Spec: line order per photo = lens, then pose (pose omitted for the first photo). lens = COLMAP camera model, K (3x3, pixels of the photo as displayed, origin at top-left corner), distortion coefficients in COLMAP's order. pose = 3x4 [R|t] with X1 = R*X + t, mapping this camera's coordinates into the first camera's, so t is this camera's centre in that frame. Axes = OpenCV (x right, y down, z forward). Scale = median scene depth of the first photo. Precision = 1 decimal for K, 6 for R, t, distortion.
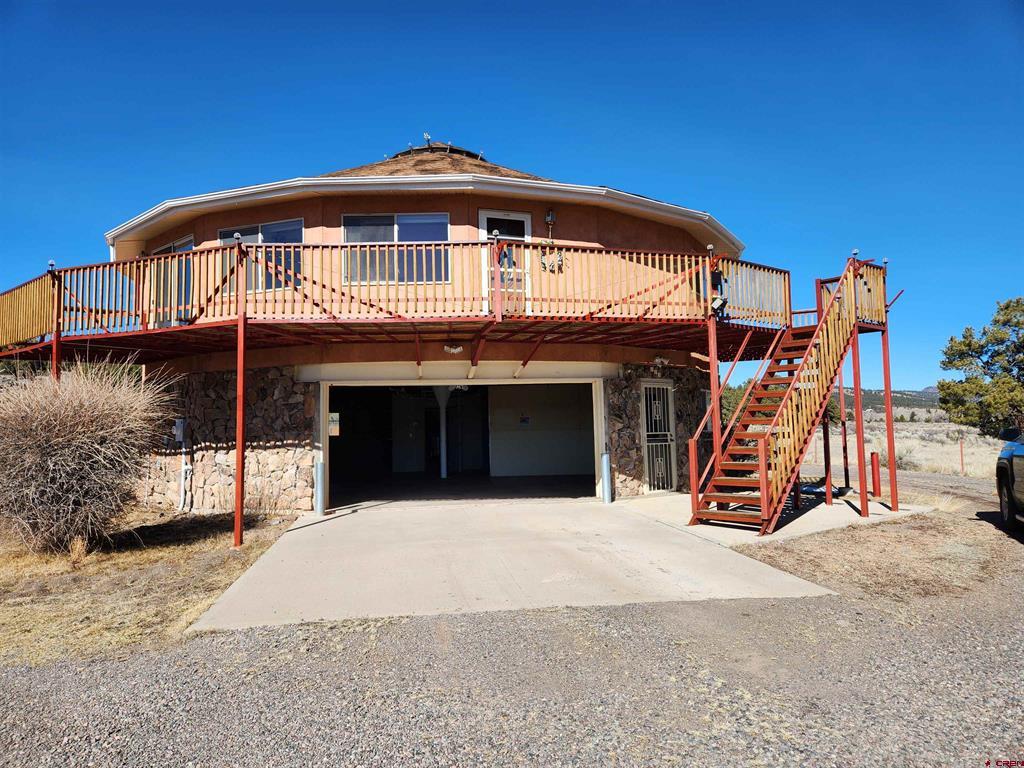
lens RADIAL K [[682.7, 0, 512.6], [0, 682.7, 378.6], [0, 0, 1]] dist [0.000942, 0.000502]
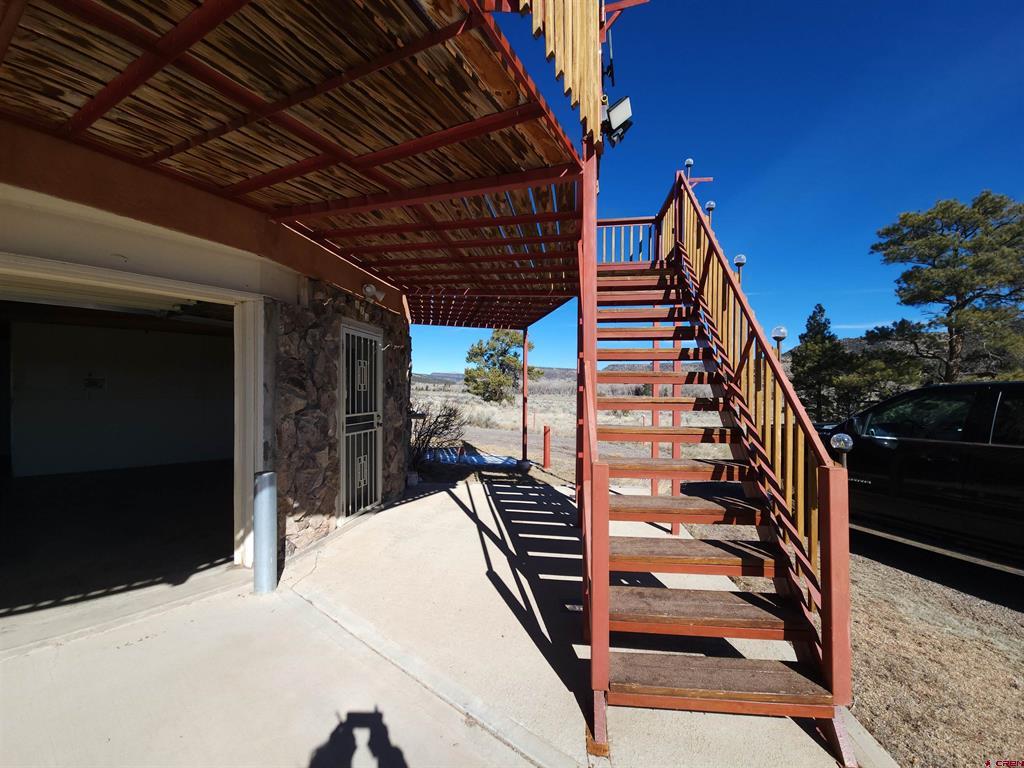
lens RADIAL K [[408.0, 0, 517.0], [0, 408.0, 388.4], [0, 0, 1]] dist [-0.001135, -0.000035]
pose [[0.732272, 0.025764, 0.680525, 0.071698], [-0.068018, 0.997054, 0.035443, 0.036669], [-0.677608, -0.072242, 0.731867, 0.667223]]
